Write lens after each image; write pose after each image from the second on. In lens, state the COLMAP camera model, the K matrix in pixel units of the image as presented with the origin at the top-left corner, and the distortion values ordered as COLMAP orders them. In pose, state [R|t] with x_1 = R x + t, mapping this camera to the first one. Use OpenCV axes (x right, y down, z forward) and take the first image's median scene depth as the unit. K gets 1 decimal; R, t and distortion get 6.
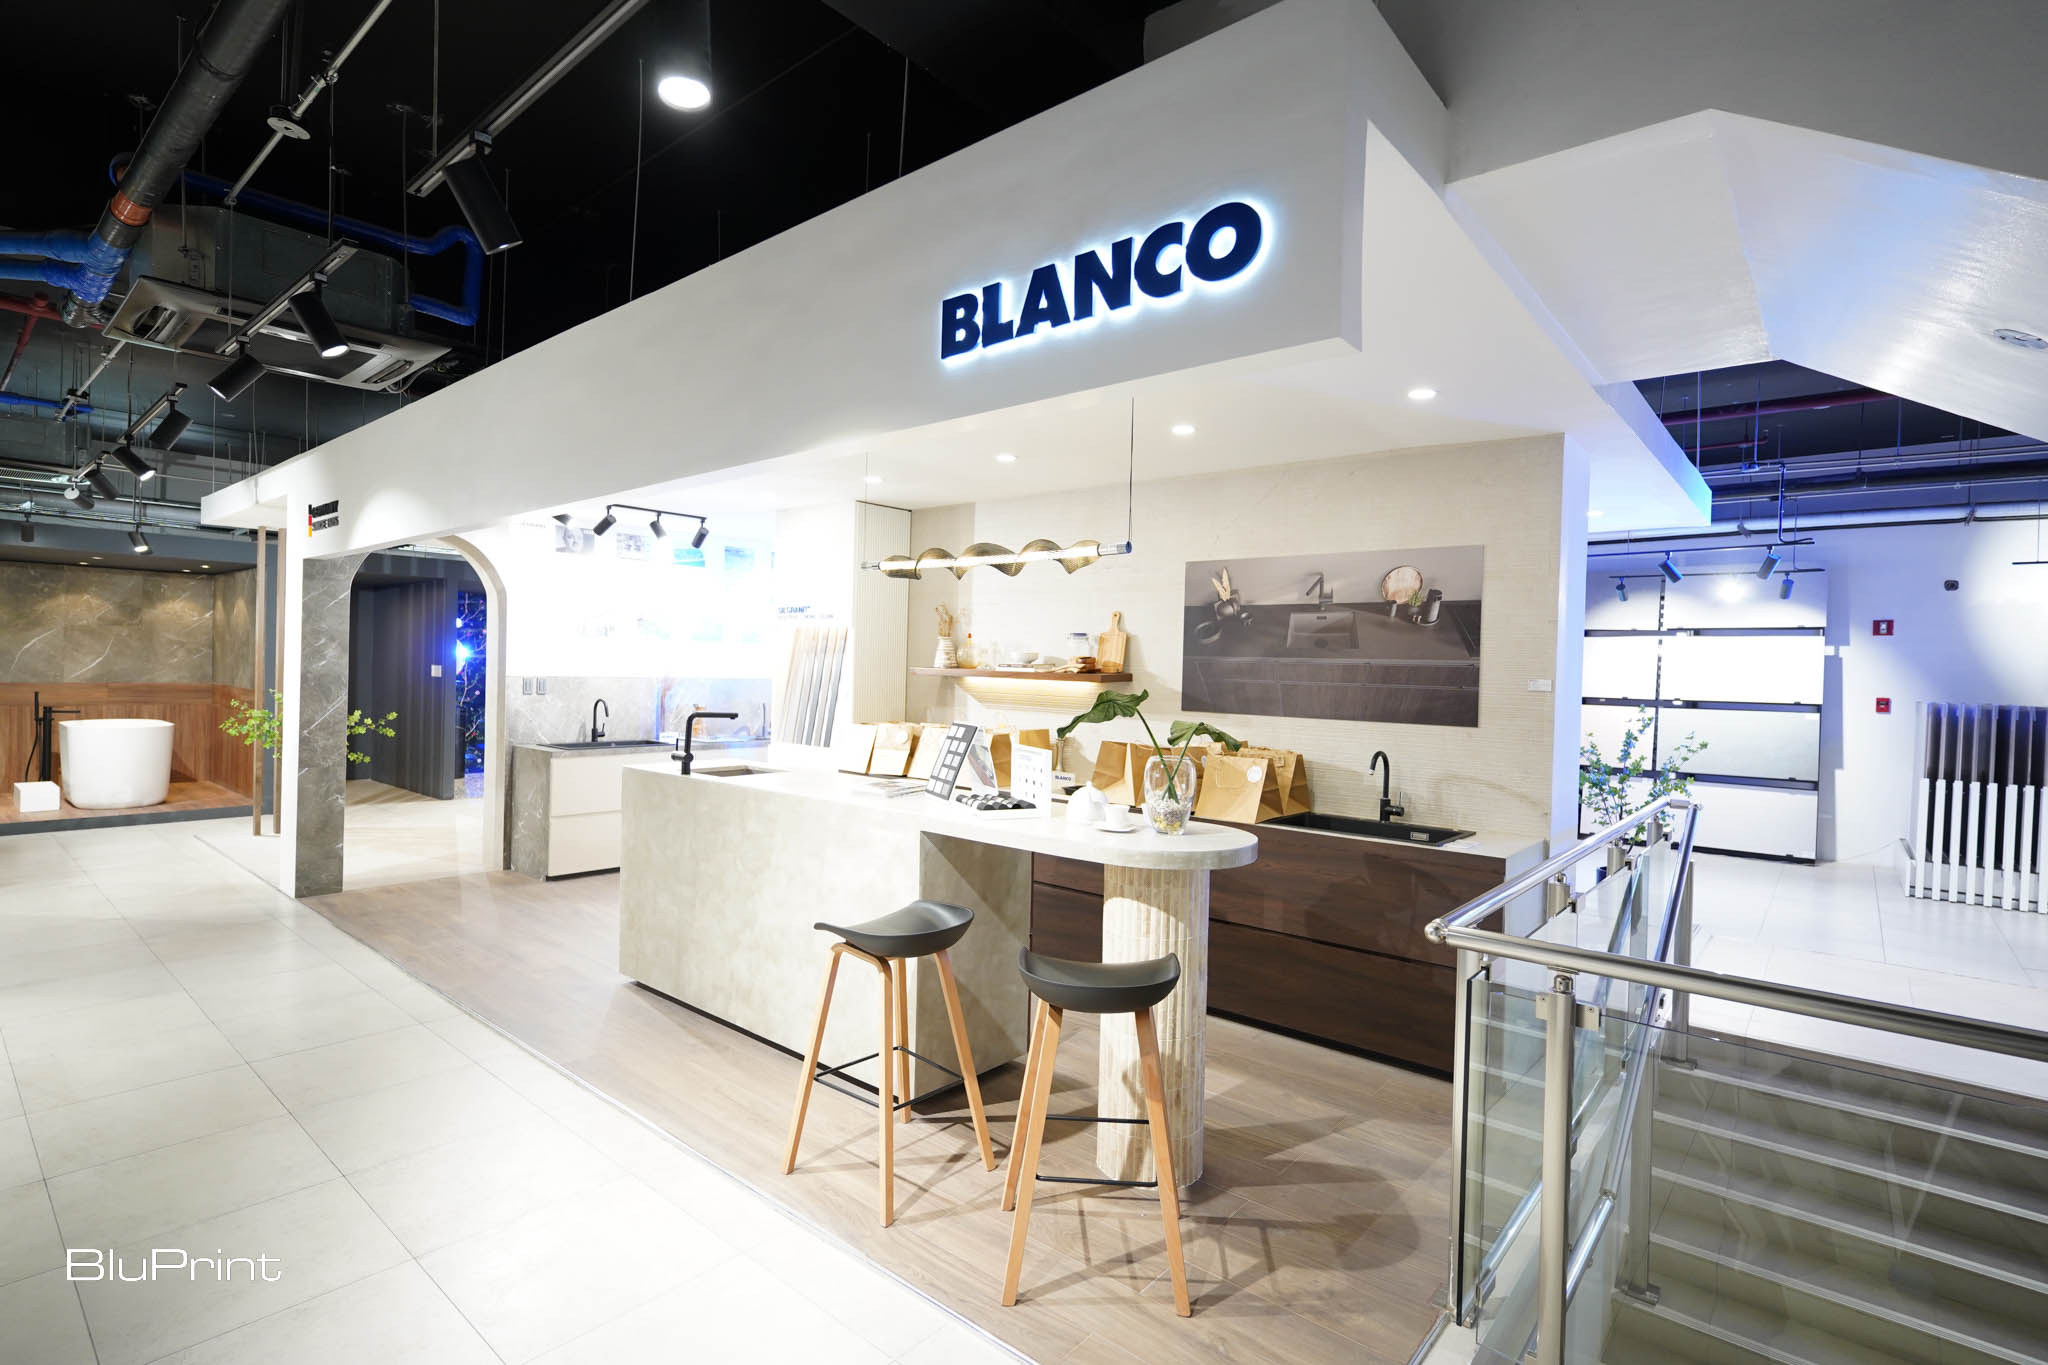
lens RADIAL K [[964.7, 0, 1003.4], [0, 964.7, 696.3], [0, 0, 1]] dist [-0.035900, 0.000027]
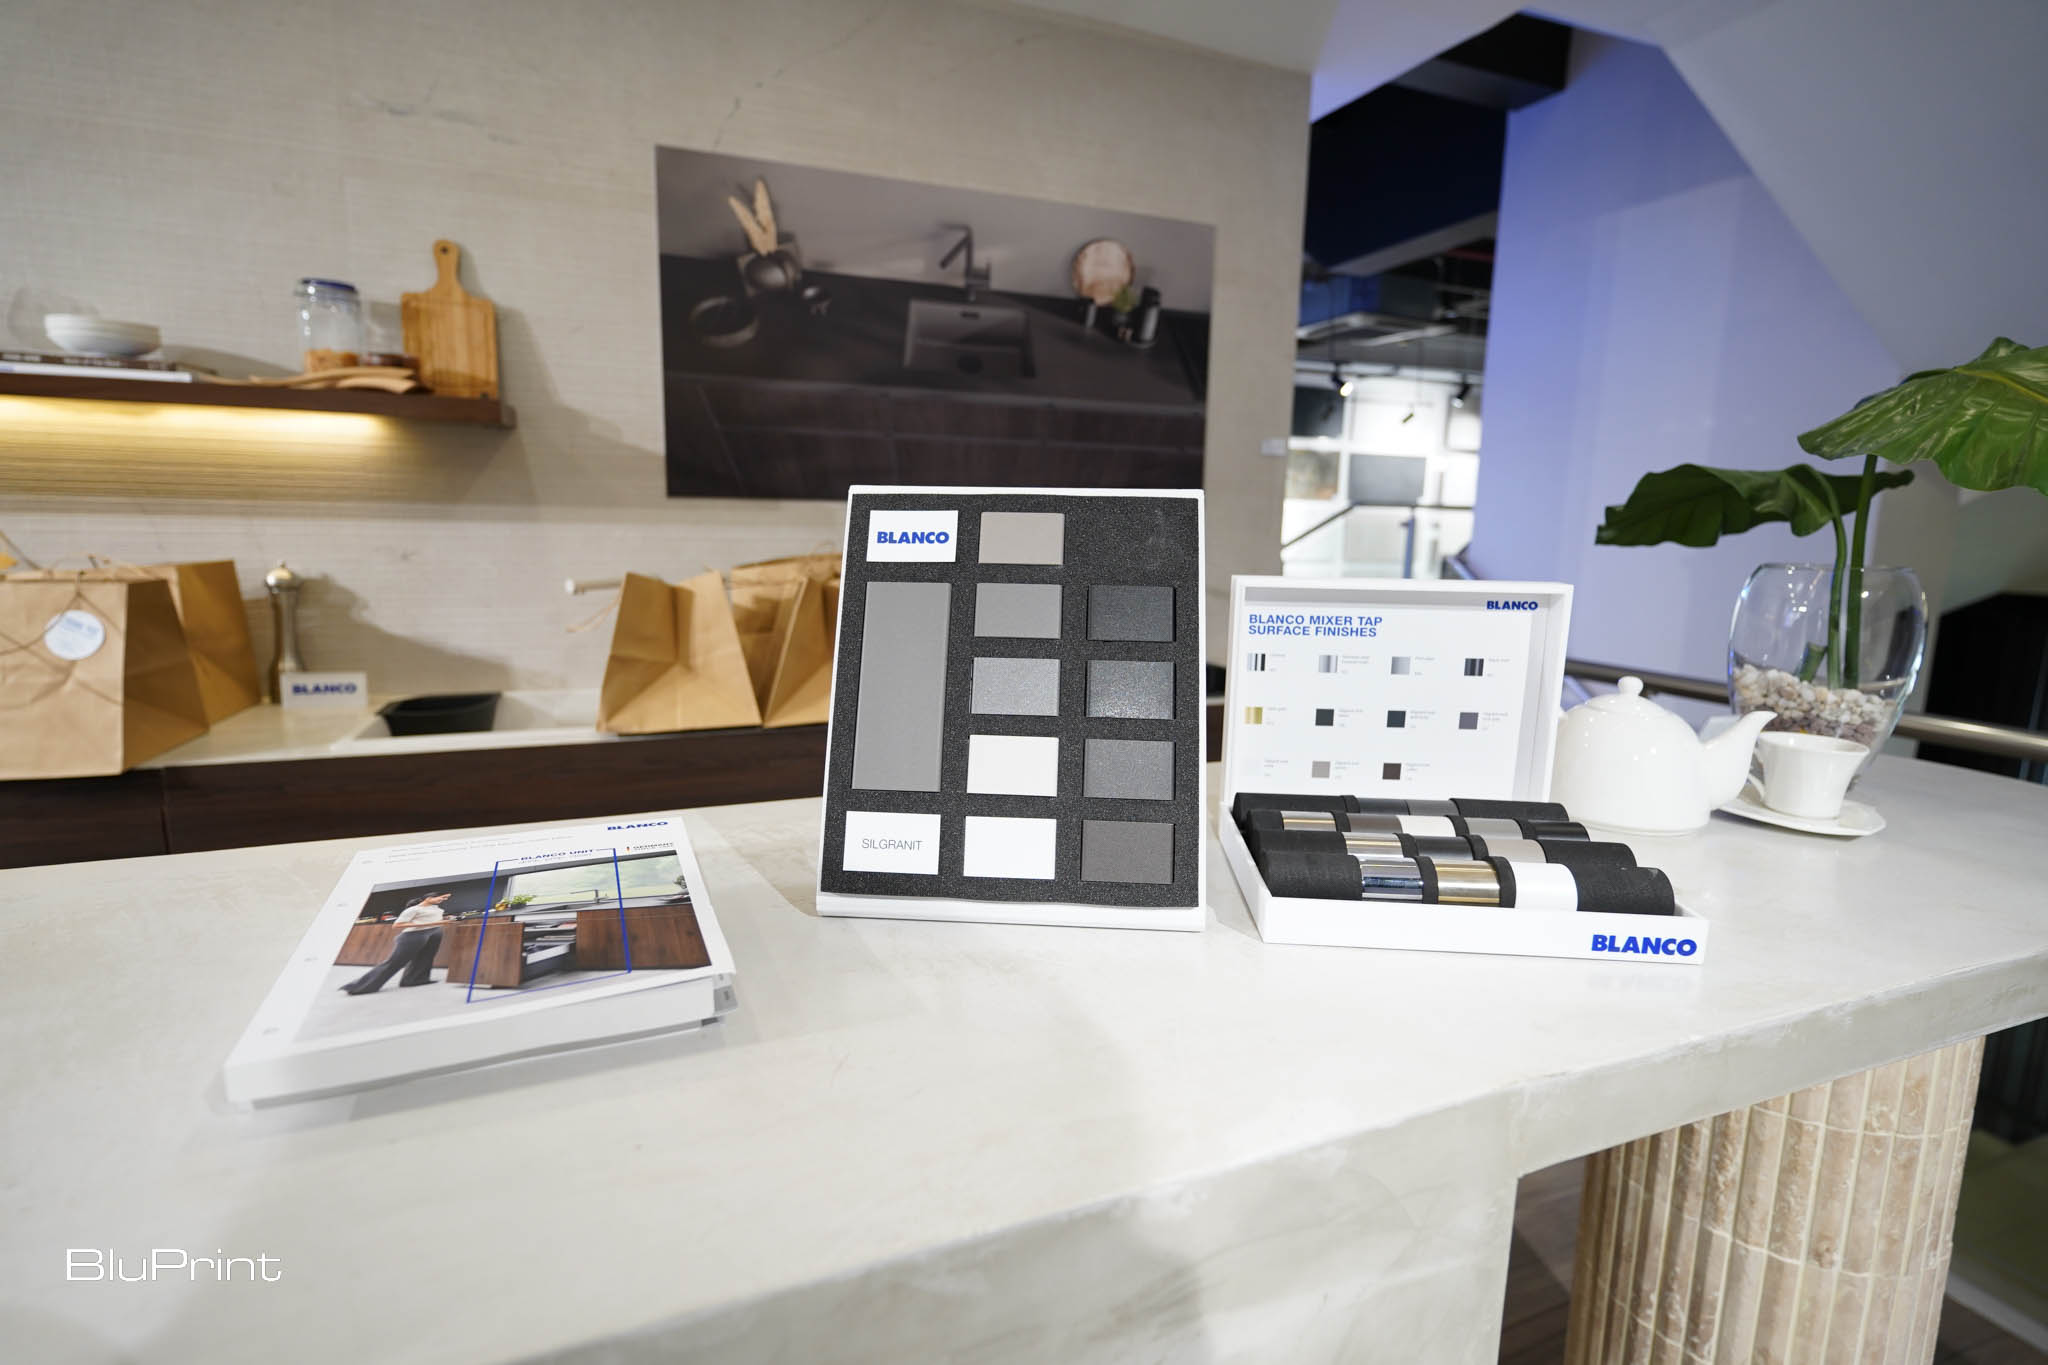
lens RADIAL K [[986.4, 0, 1024.0], [0, 986.4, 682.5], [0, 0, 1]] dist [-0.012249, -0.000017]
pose [[0.459668, -0.166996, 0.872249, -0.170617], [0.017090, 0.983643, 0.179316, 0.022483], [-0.887926, -0.067520, 0.455004, 0.697341]]
